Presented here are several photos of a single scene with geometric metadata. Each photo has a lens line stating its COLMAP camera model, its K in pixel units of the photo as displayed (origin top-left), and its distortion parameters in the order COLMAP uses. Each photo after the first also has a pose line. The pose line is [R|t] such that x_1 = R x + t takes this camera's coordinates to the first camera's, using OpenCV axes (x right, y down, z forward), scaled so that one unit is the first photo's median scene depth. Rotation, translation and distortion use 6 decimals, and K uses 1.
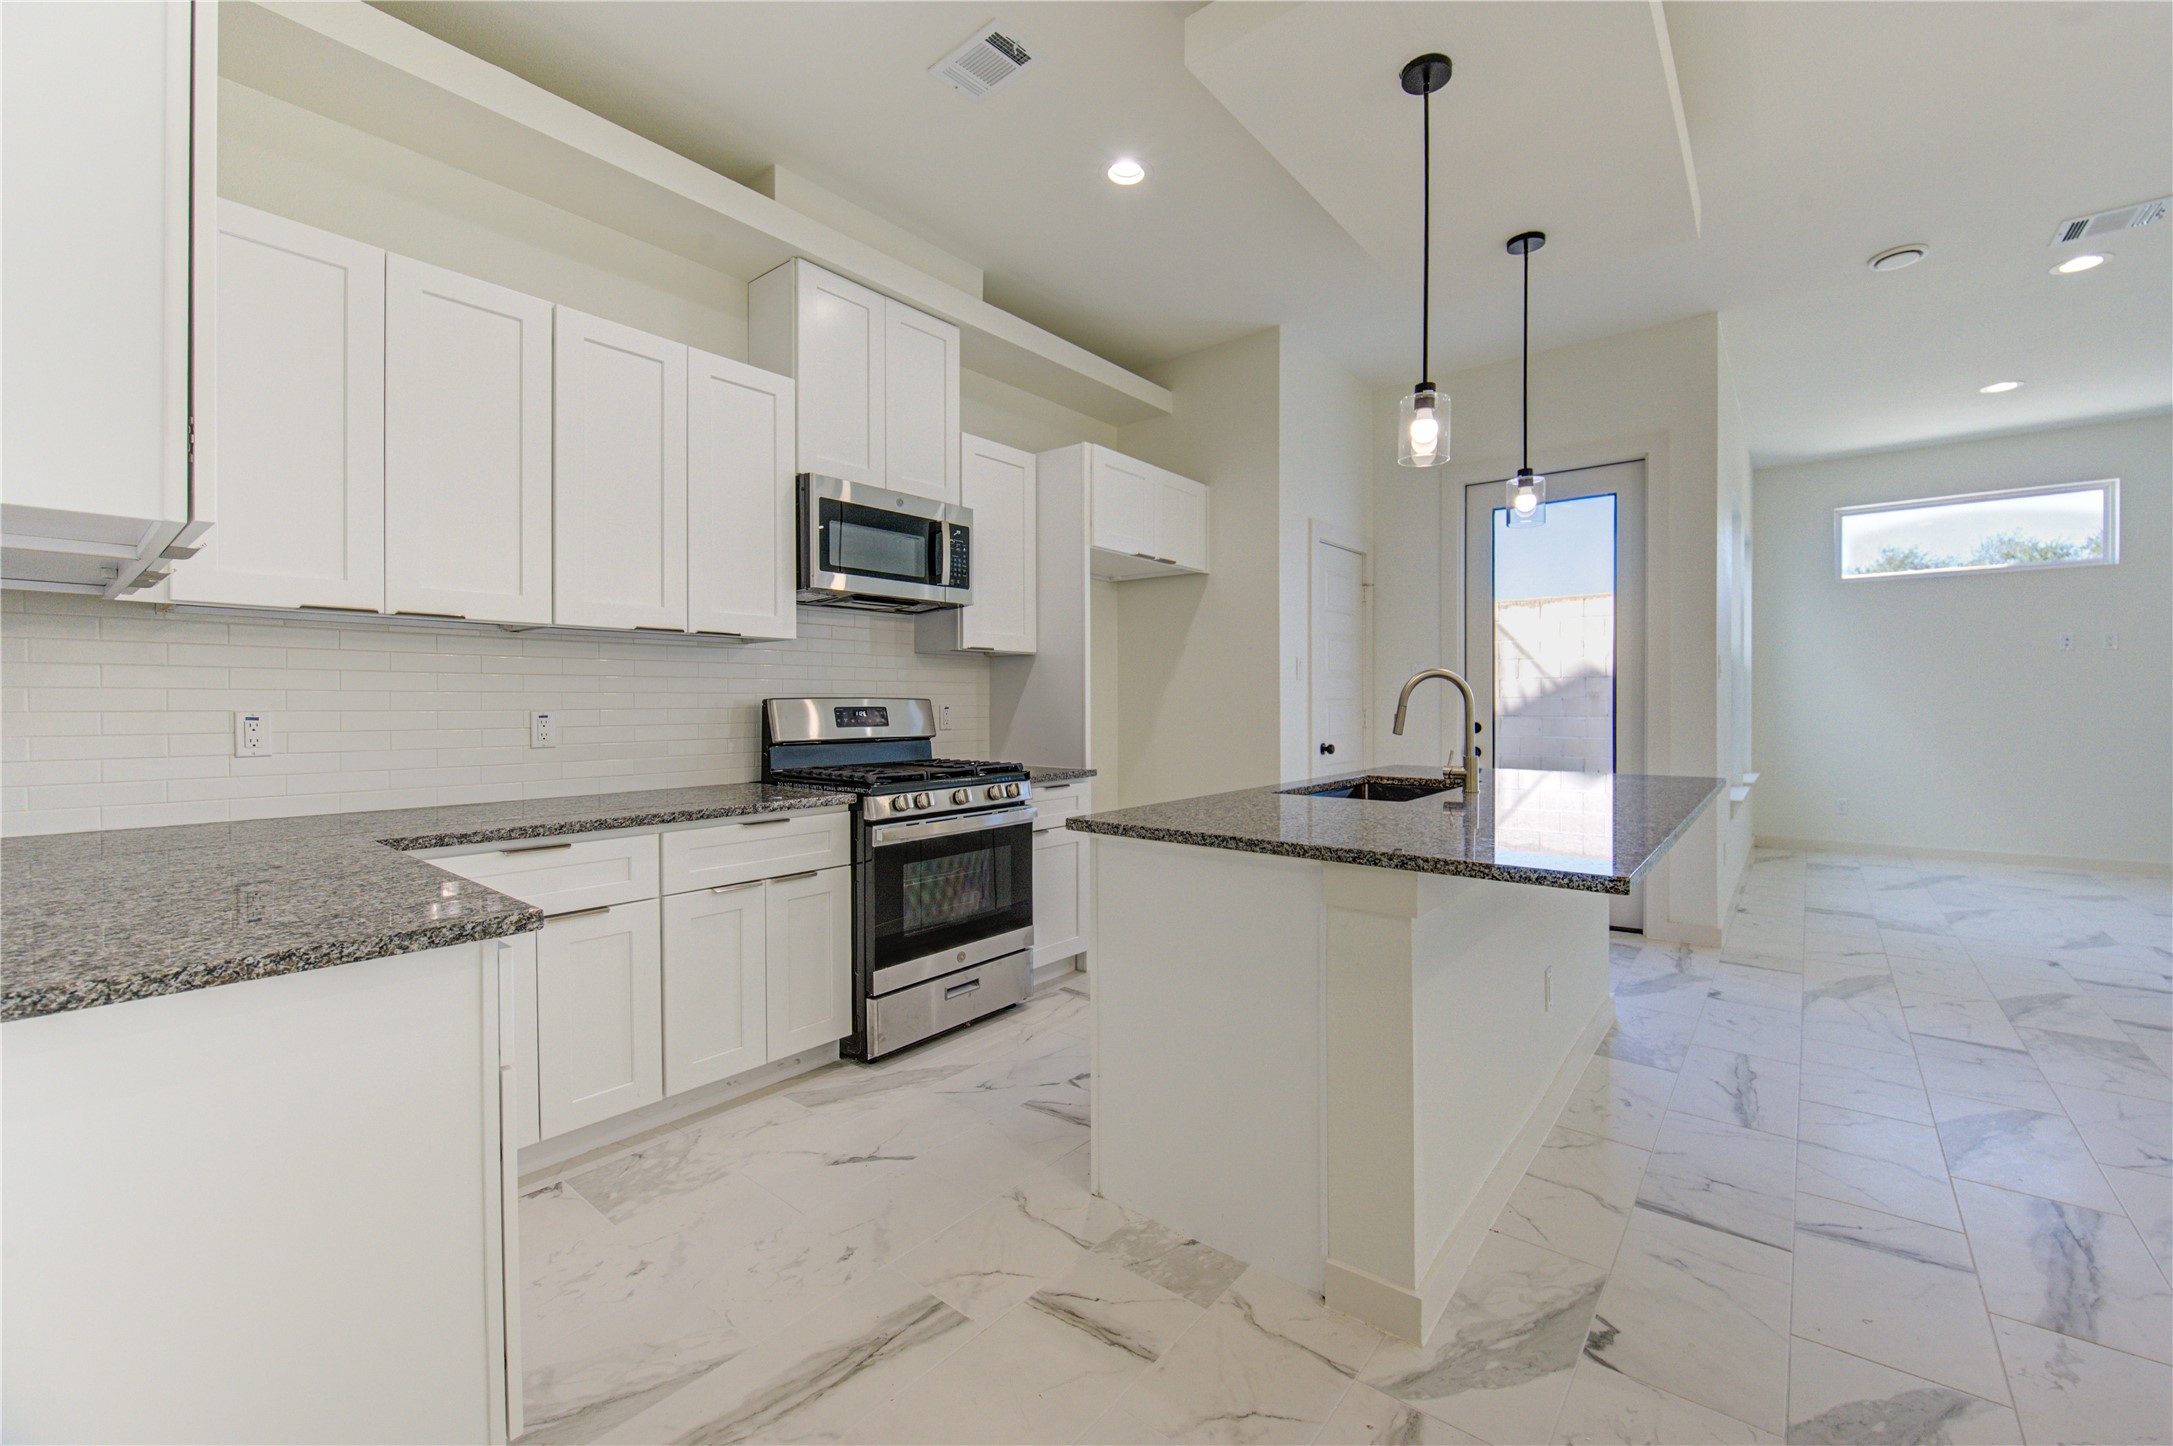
lens RADIAL K [[874.6, 0, 1094.3], [0, 874.6, 716.2], [0, 0, 1]] dist [-0.009742, -0.001374]
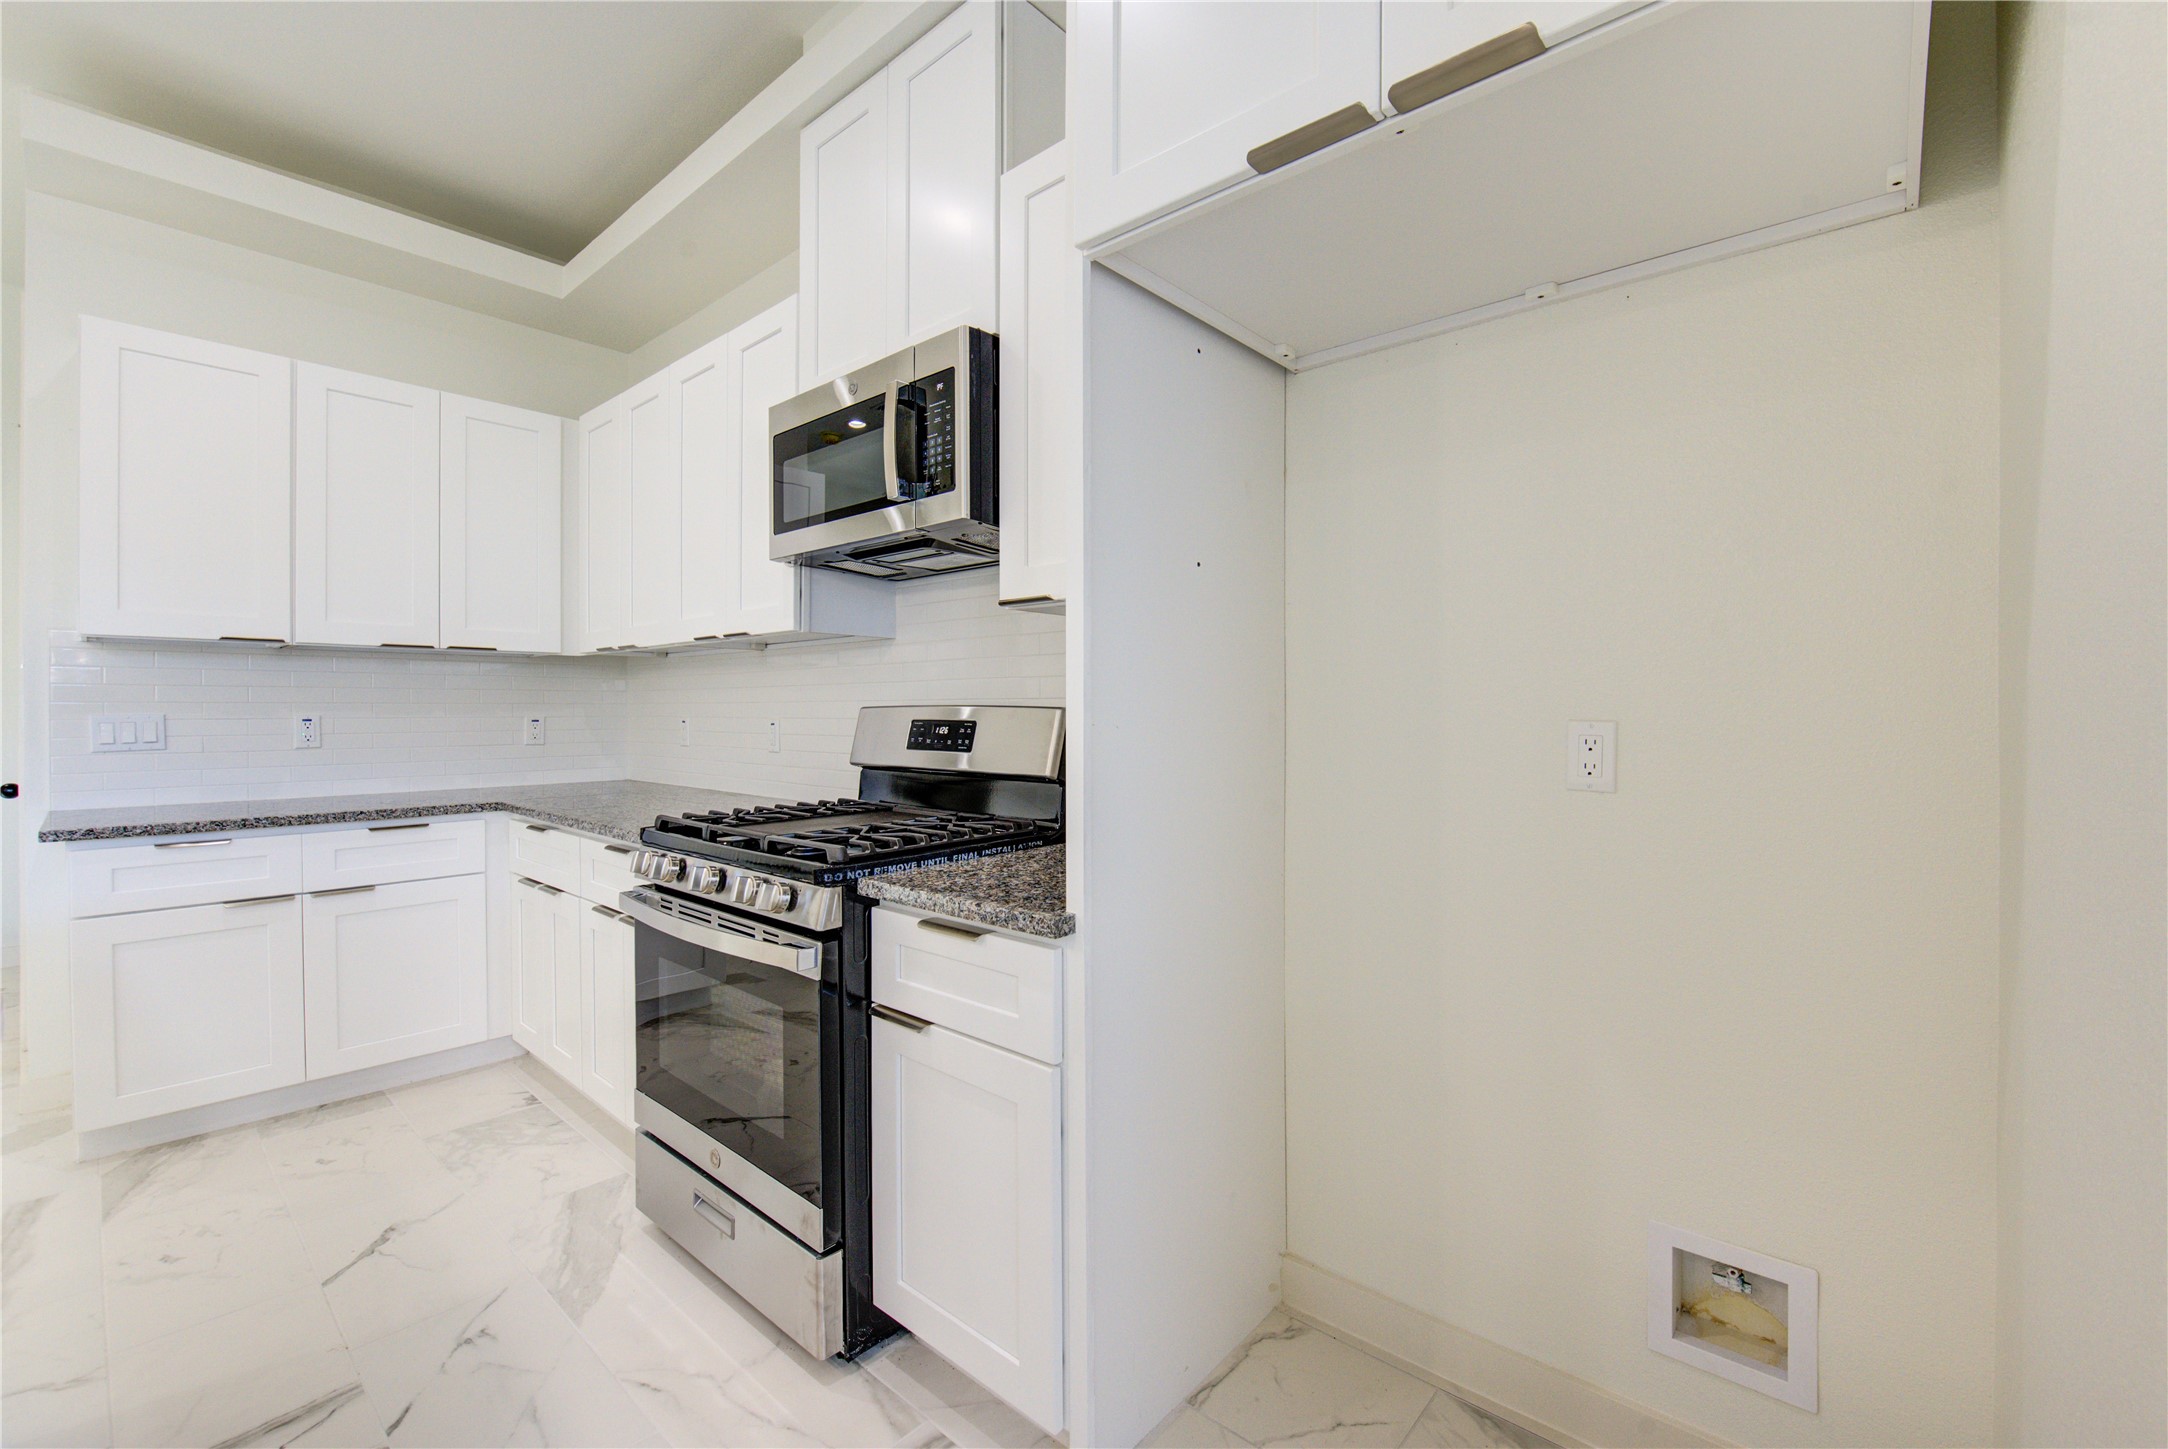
lens RADIAL K [[872.5, 0, 1091.8], [0, 872.5, 717.7], [0, 0, 1]] dist [-0.009742, -0.001374]
pose [[-0.018505, 0.000198, -0.999829, 0.447898], [-0.024956, 0.999688, 0.000659, -0.018707], [0.999517, 0.024964, -0.018494, 1.361985]]
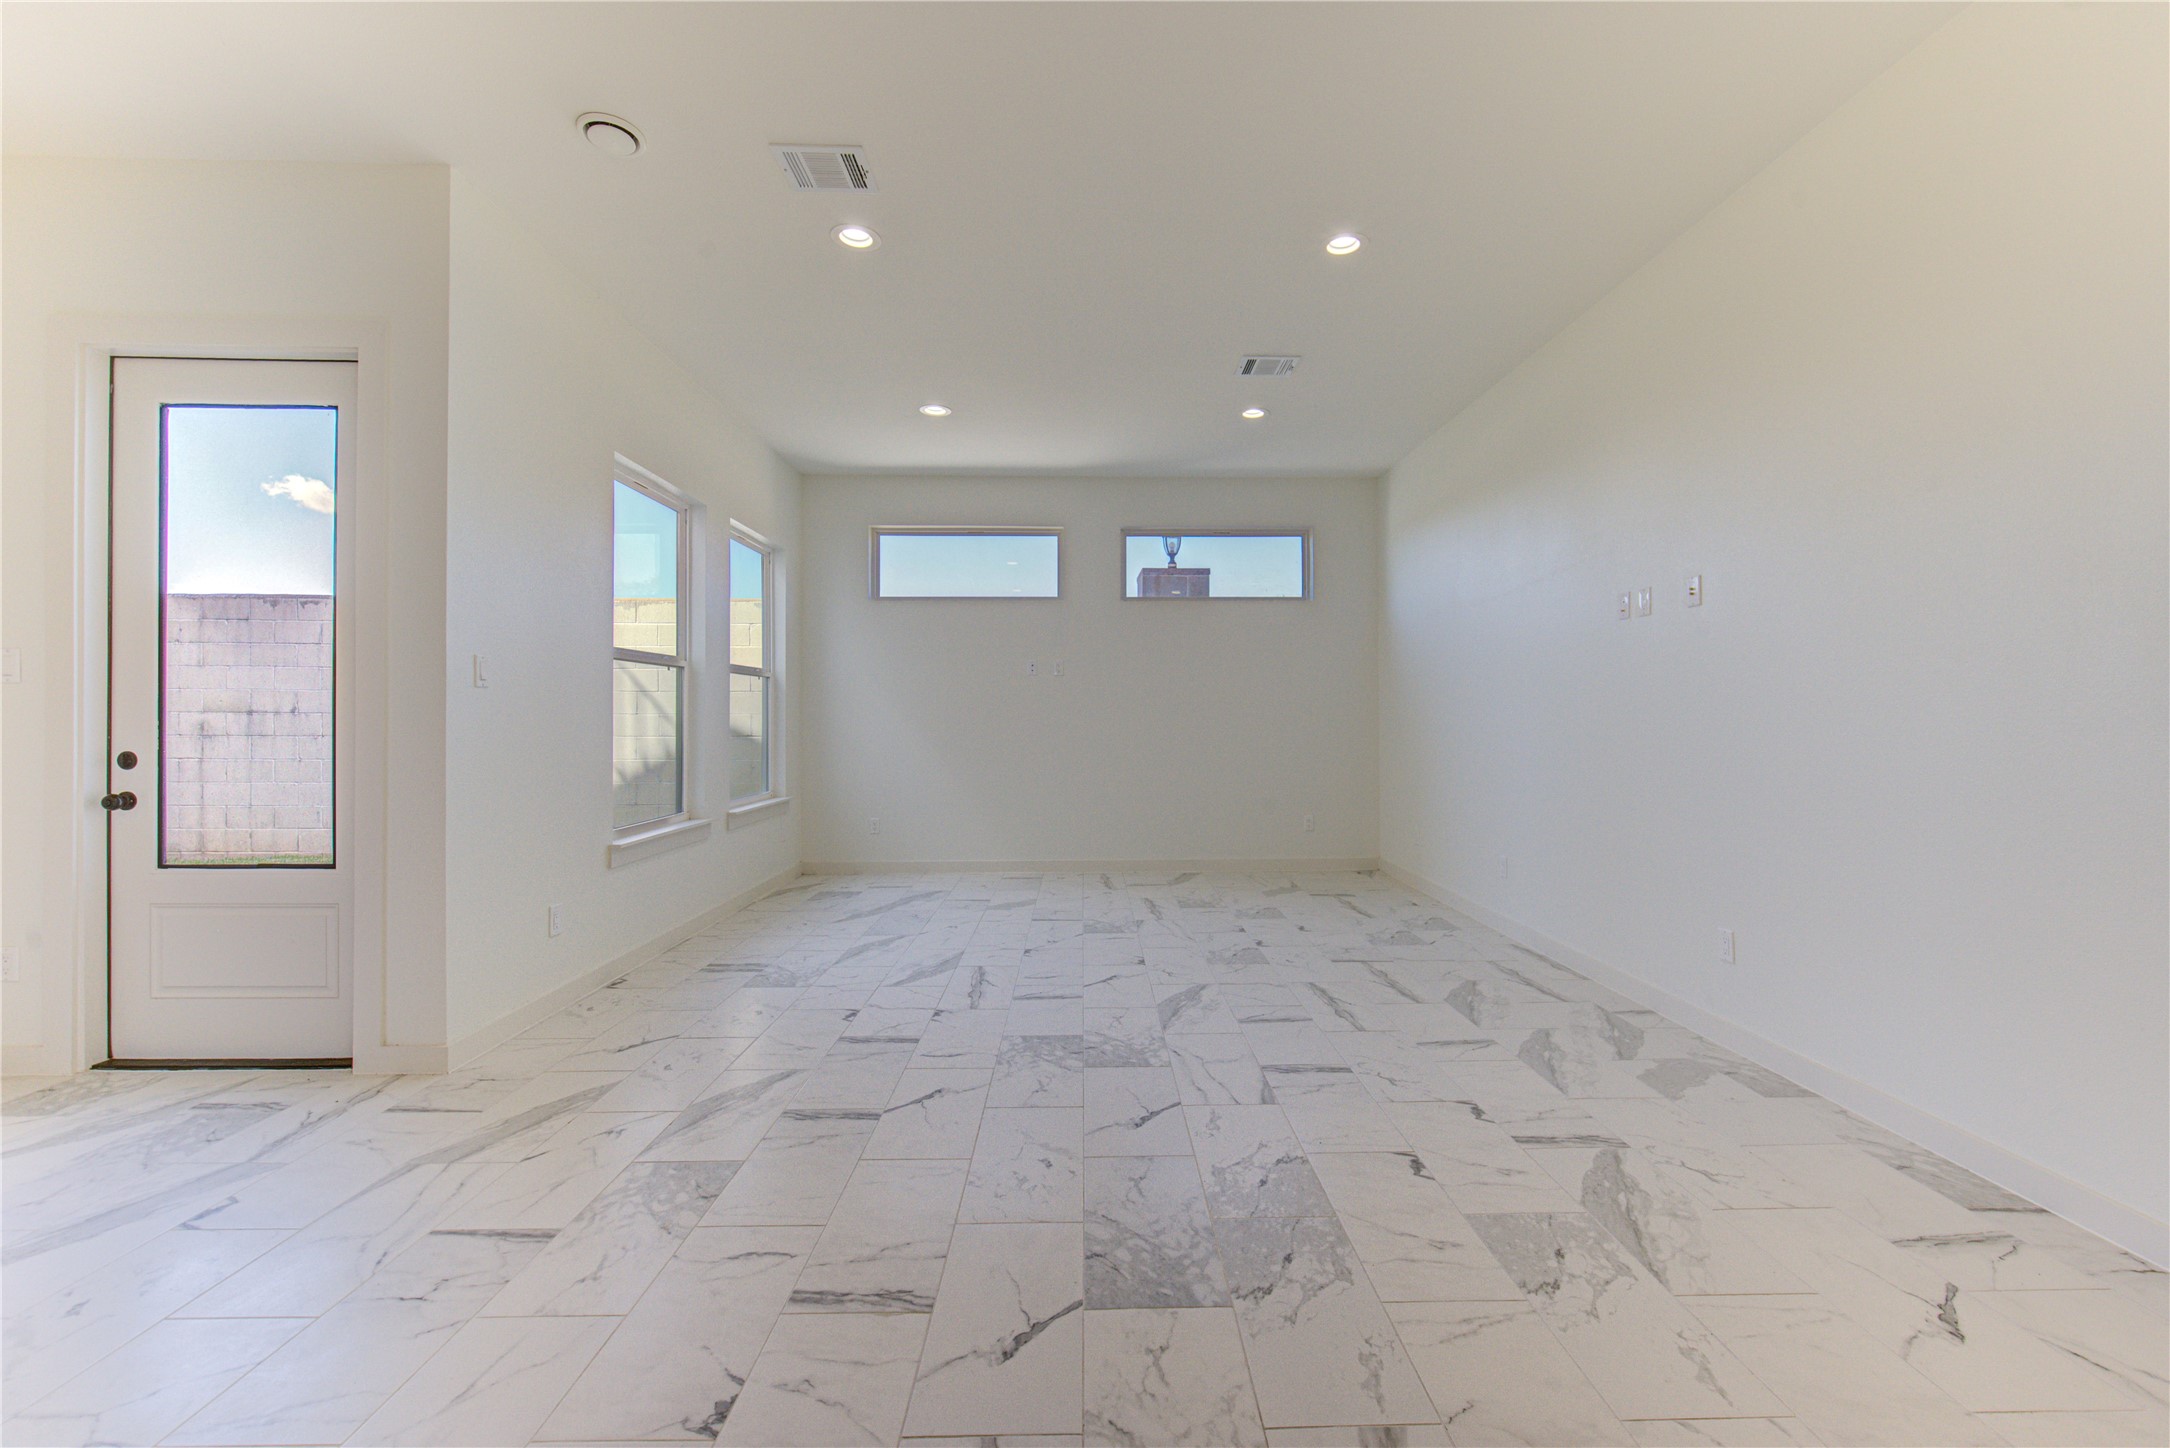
lens RADIAL K [[870.2, 0, 1089.6], [0, 870.2, 720.0], [0, 0, 1]] dist [-0.000748, -0.000550]
pose [[0.765909, 0.006419, 0.642917, 0.948796], [0.002213, 0.999918, -0.012619, -0.009680], [-0.642946, 0.011087, 0.765832, 0.187320]]
